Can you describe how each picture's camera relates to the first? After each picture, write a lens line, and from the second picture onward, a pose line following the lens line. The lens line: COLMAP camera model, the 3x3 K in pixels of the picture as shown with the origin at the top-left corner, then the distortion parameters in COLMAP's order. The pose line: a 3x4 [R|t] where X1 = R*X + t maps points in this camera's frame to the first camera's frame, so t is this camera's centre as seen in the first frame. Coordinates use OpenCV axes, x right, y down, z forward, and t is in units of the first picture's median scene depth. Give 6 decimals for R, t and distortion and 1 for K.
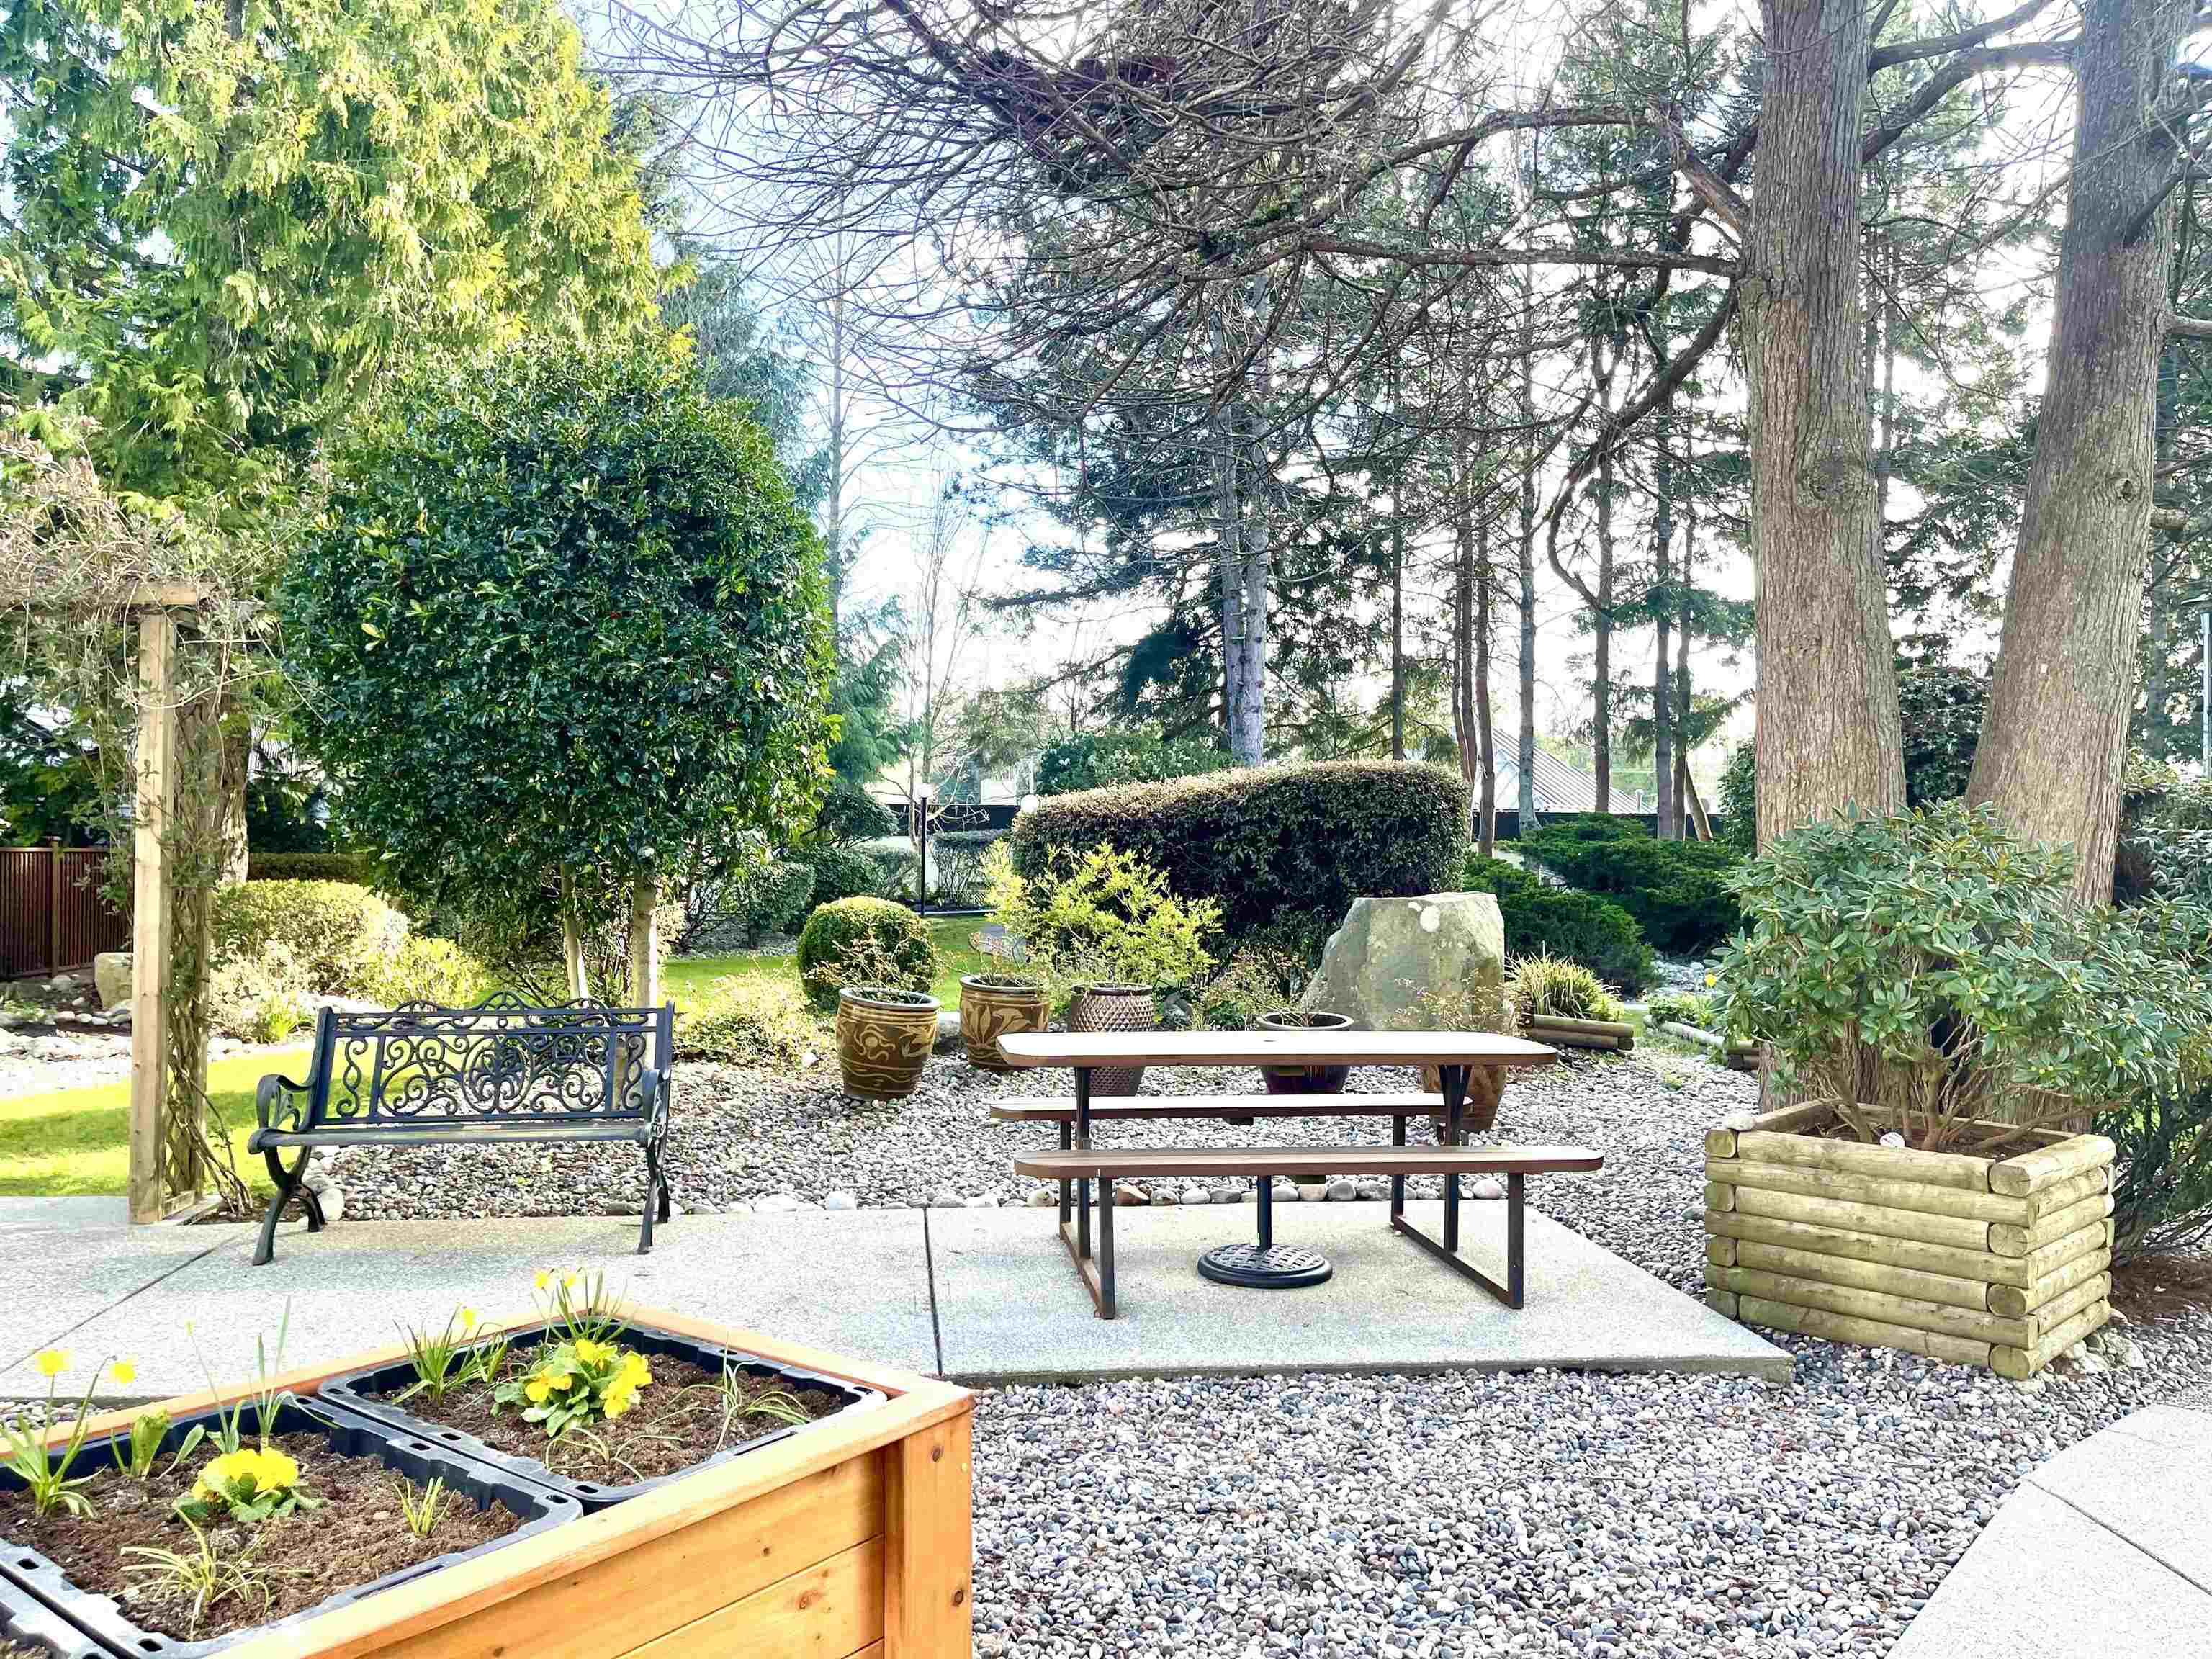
lens RADIAL K [[1670.5, 0, 1097.0], [0, 1670.5, 822.2], [0, 0, 1]] dist [0.066336, -0.084184]
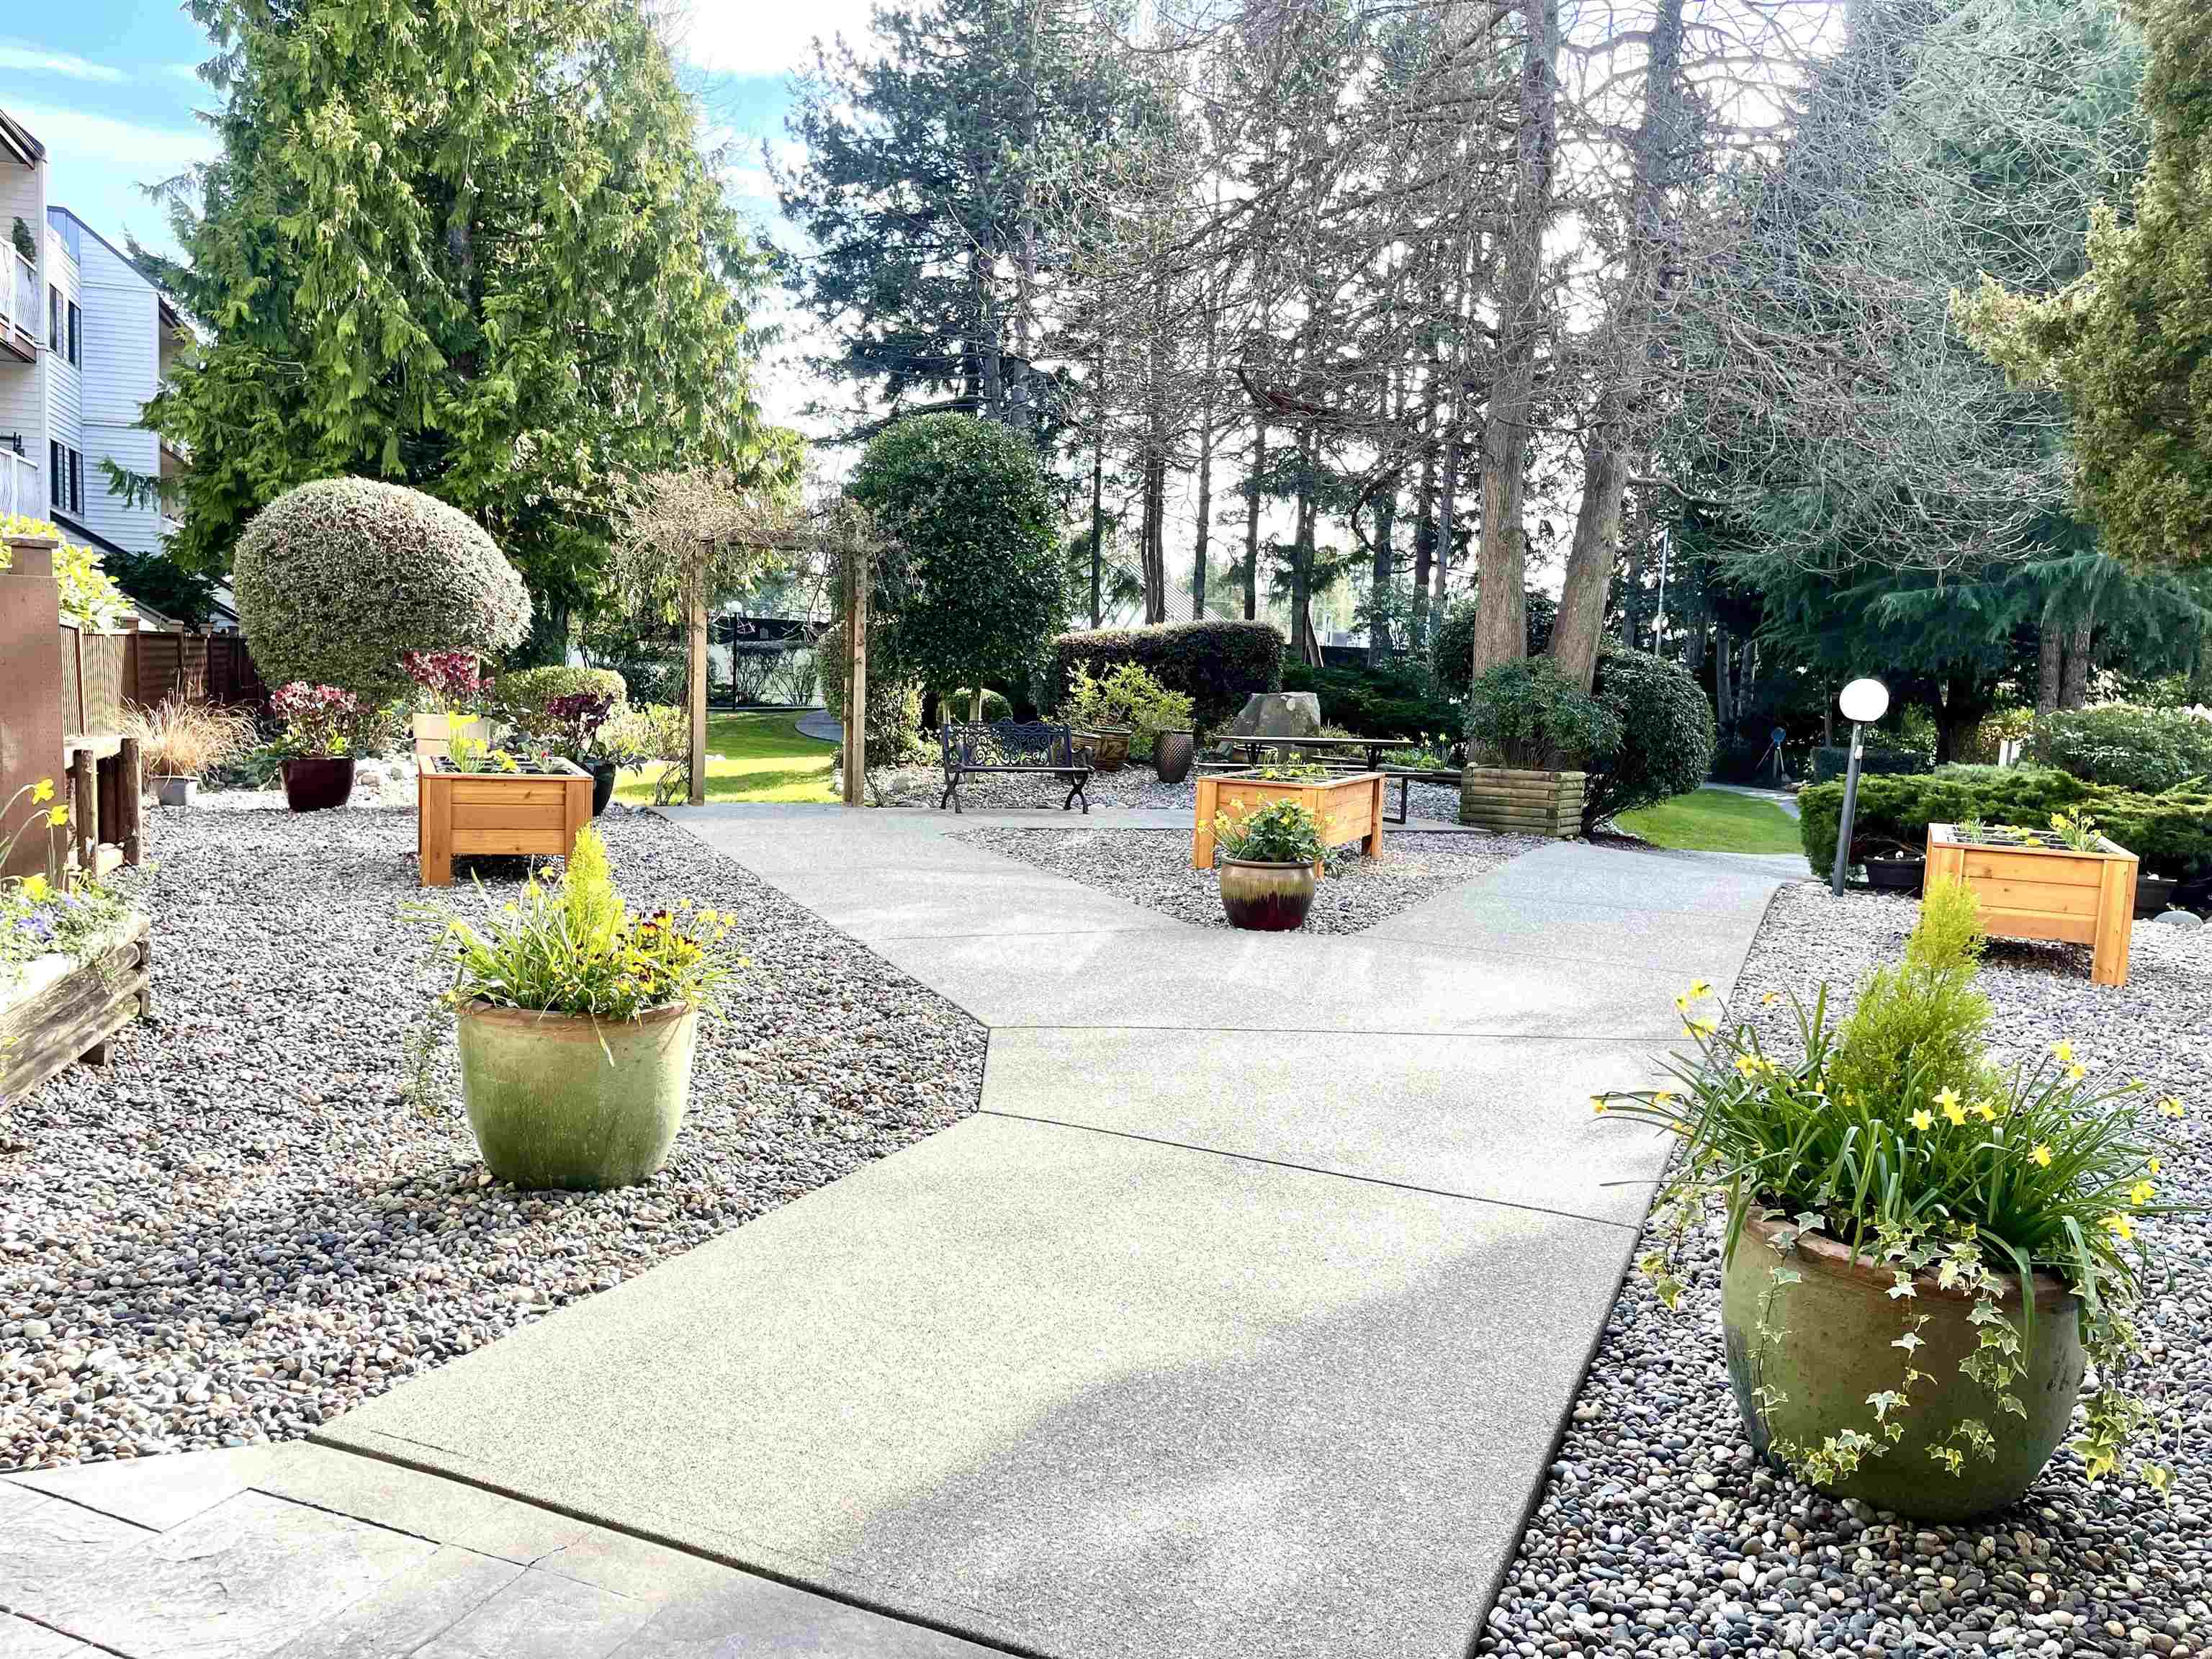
lens RADIAL K [[1670.5, 0, 1108.9], [0, 1670.5, 836.1], [0, 0, 1]] dist [0.066336, -0.084184]
pose [[0.967116, 0.005723, 0.254272, -0.125581], [-0.035809, 0.992852, 0.113853, -0.001299], [-0.251802, -0.119214, 0.960408, -0.214292]]
